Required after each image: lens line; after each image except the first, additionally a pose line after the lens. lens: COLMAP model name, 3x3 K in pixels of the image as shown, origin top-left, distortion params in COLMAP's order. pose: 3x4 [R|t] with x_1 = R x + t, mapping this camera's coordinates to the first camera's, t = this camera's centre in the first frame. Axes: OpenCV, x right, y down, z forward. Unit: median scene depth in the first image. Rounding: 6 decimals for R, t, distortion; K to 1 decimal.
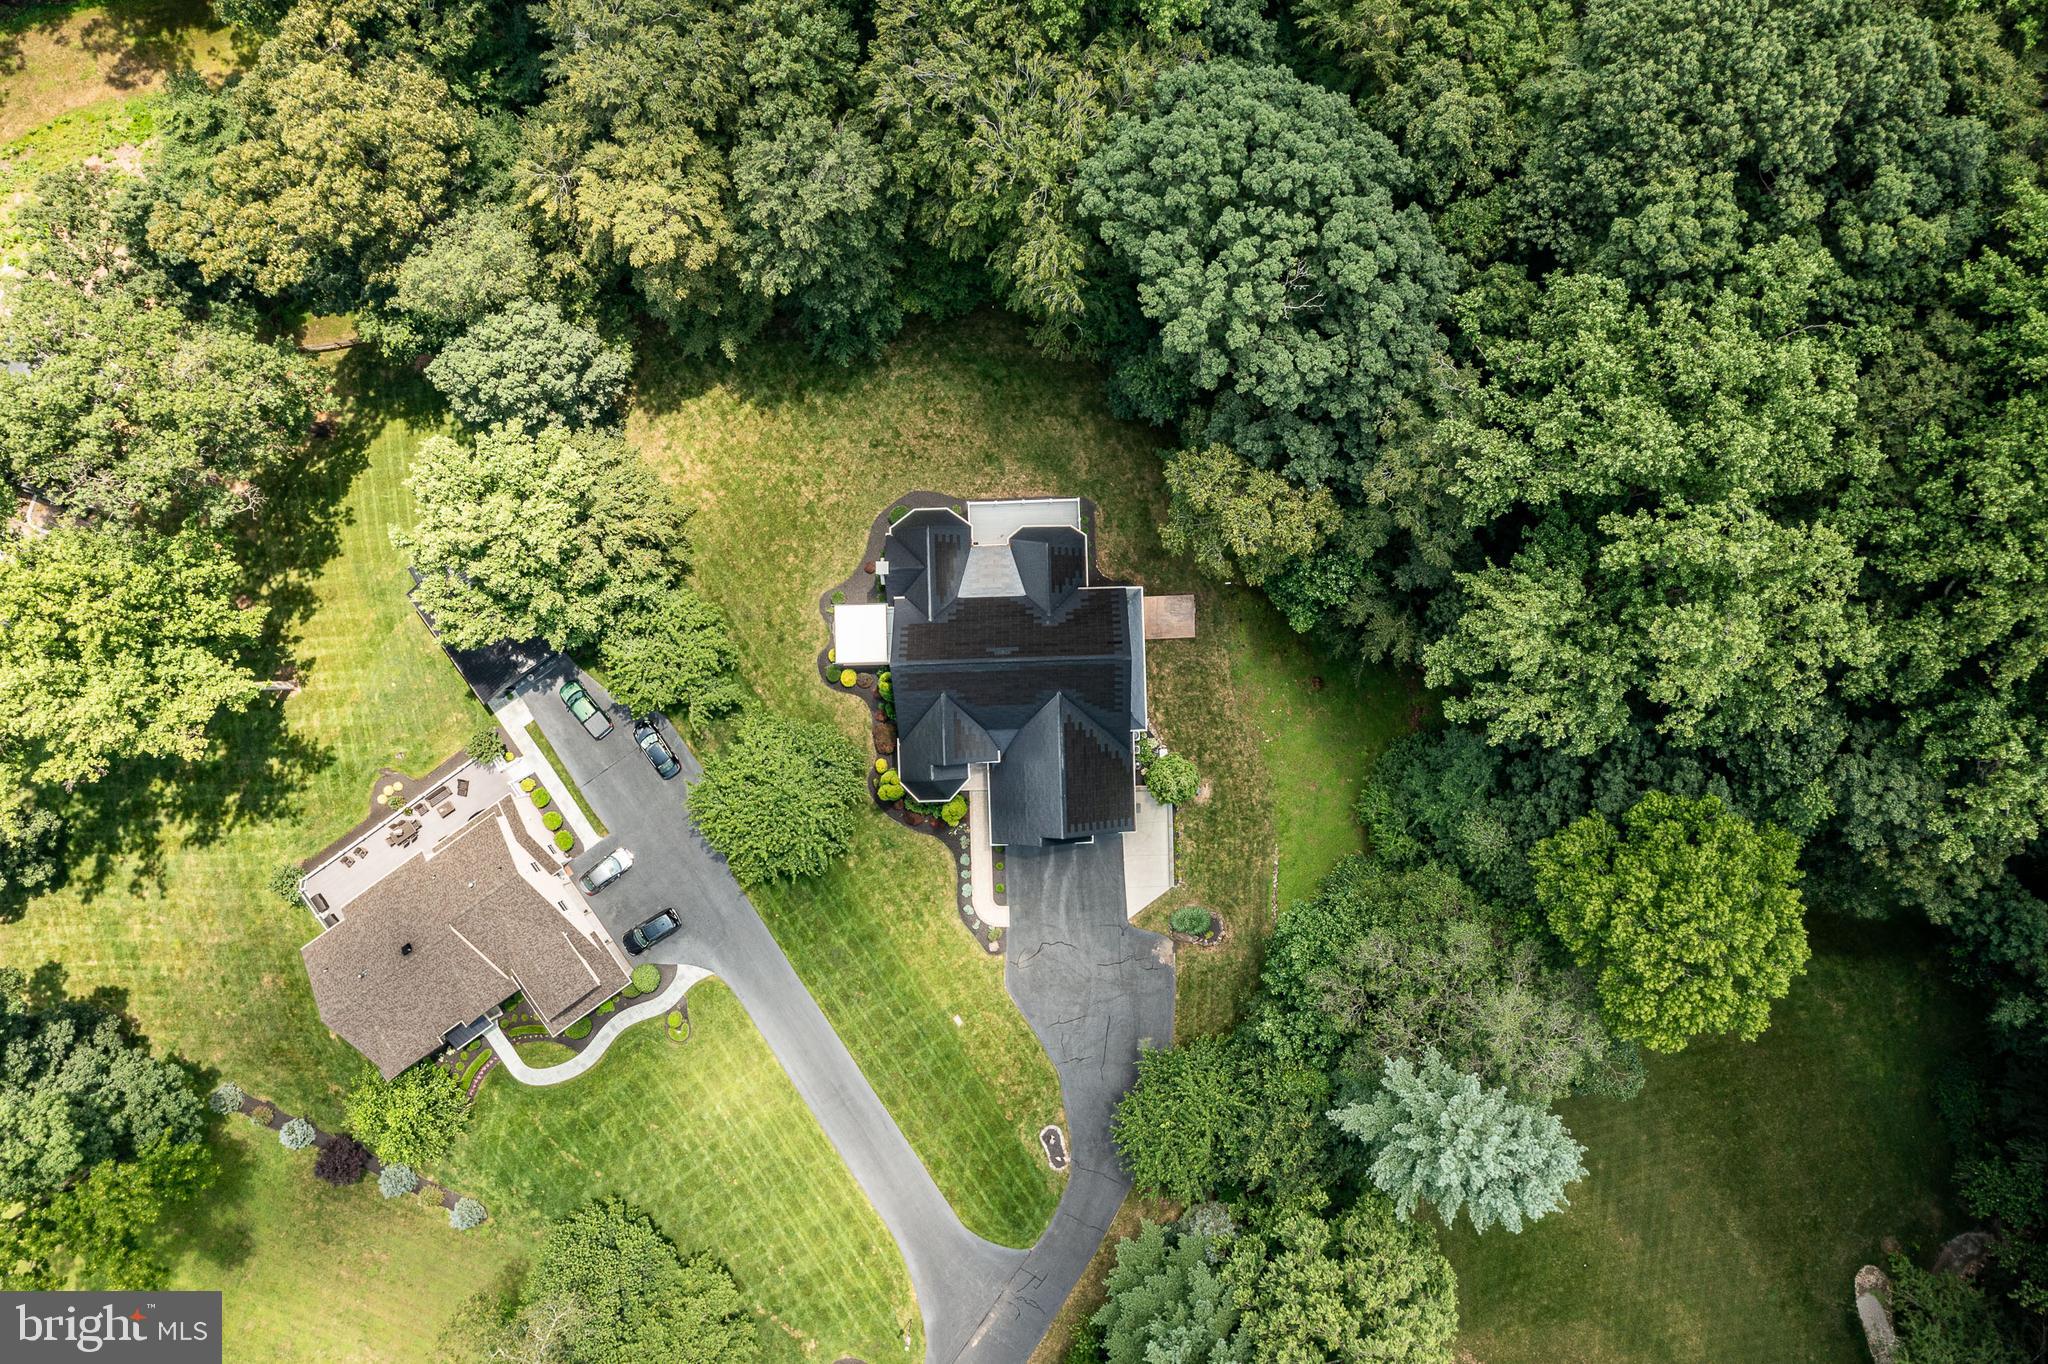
lens RADIAL K [[1612.8, 0, 1029.1], [0, 1612.8, 681.2], [0, 0, 1]] dist [0.014849, 0.012044]
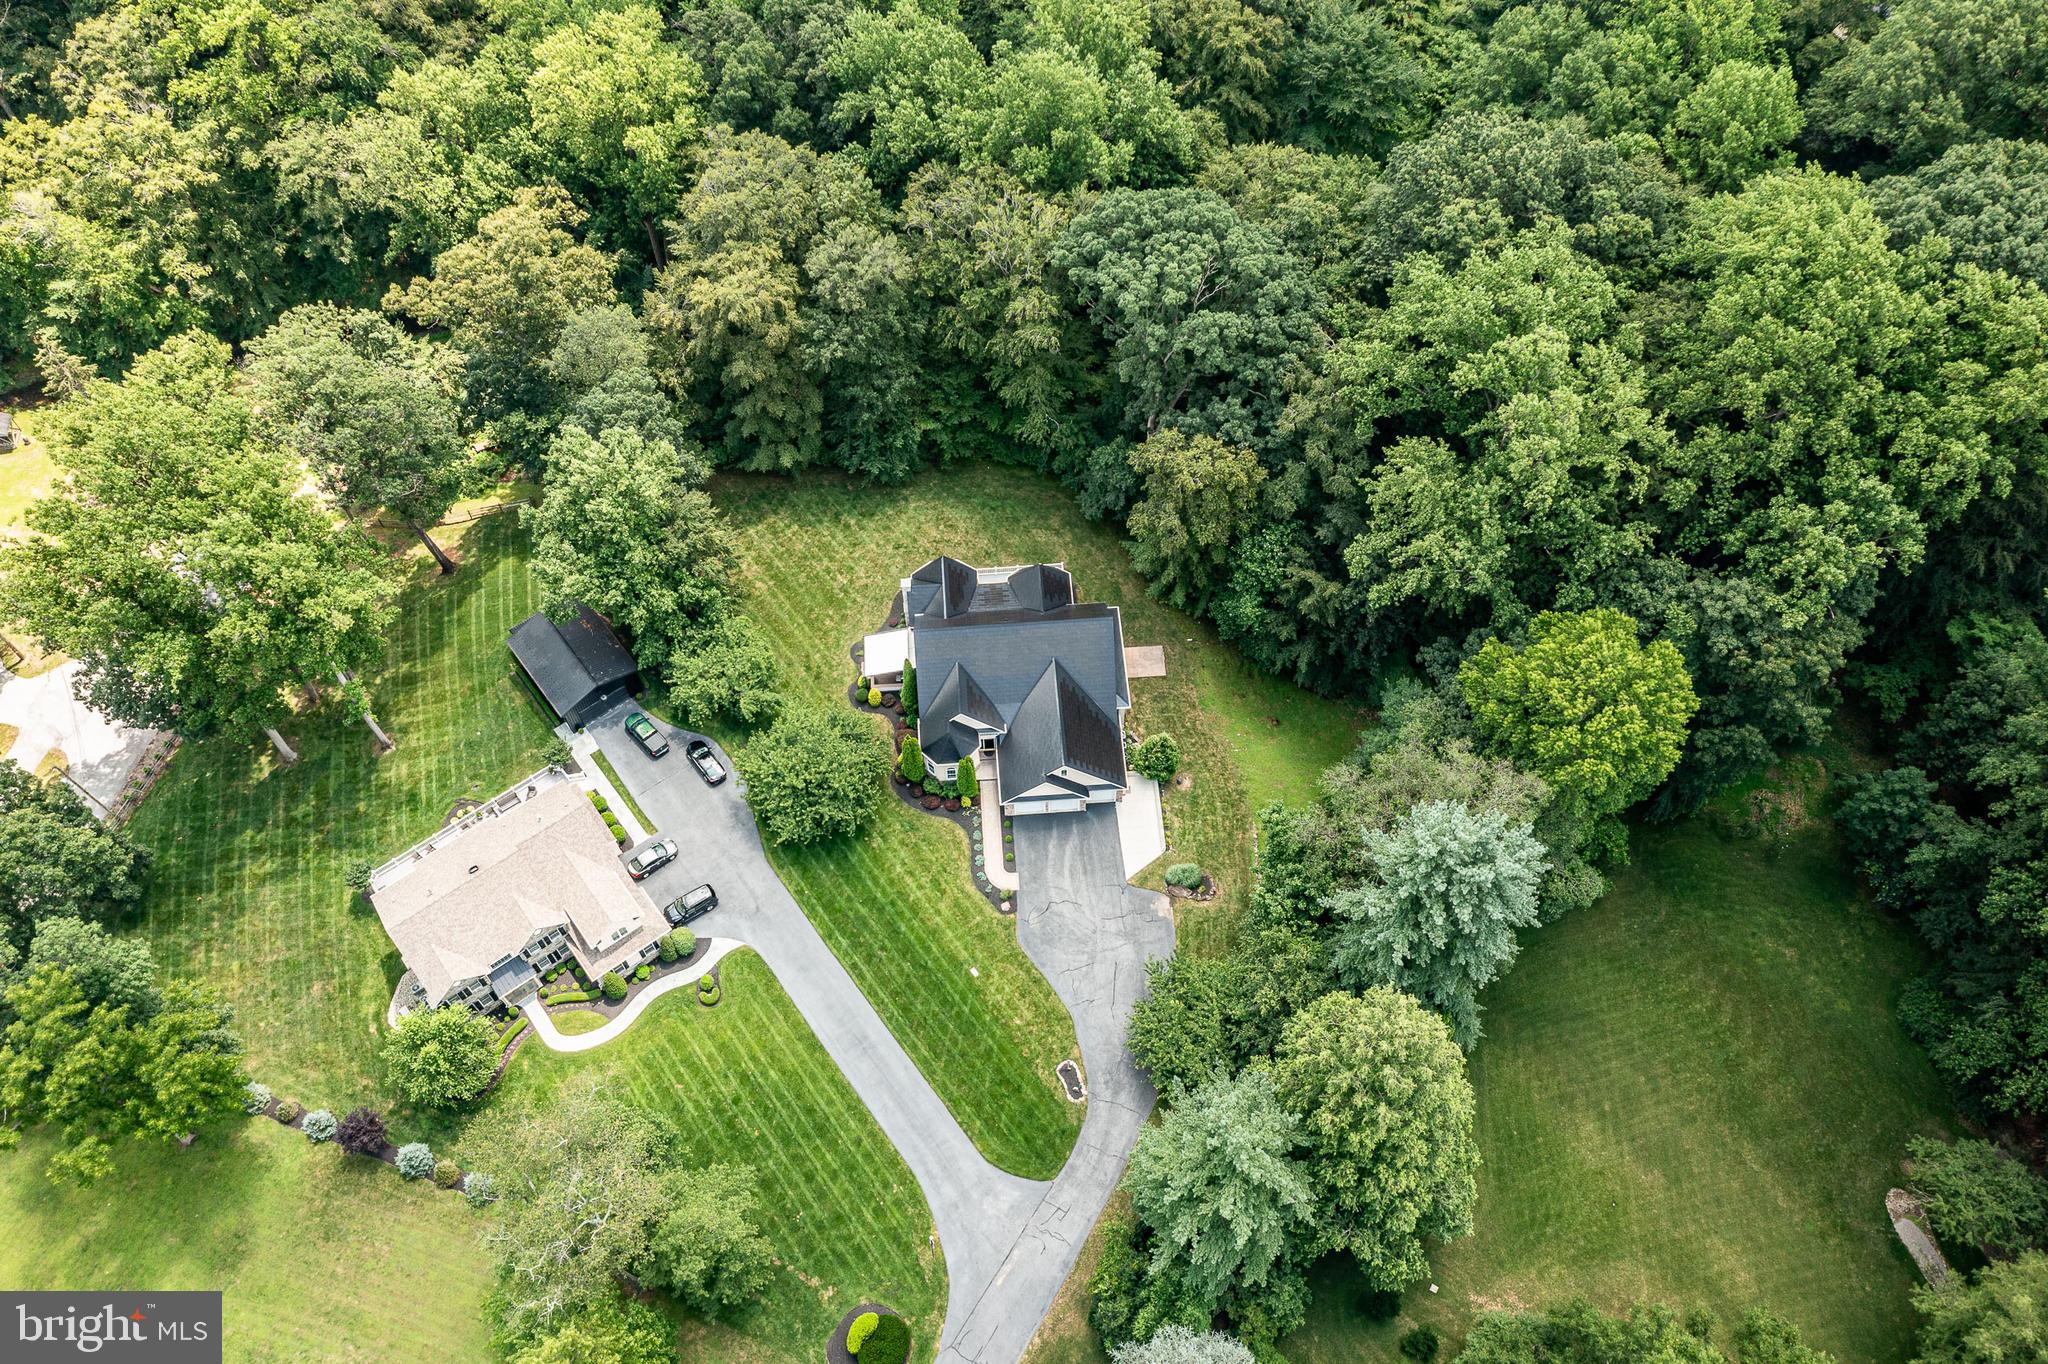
lens RADIAL K [[1612.8, 0, 1031.2], [0, 1612.8, 683.2], [0, 0, 1]] dist [0.014849, 0.012044]
pose [[0.999120, -0.029696, 0.029629, -0.032337], [0.040899, 0.846655, -0.530568, 0.614922], [-0.009330, 0.531313, 0.847124, -0.002143]]
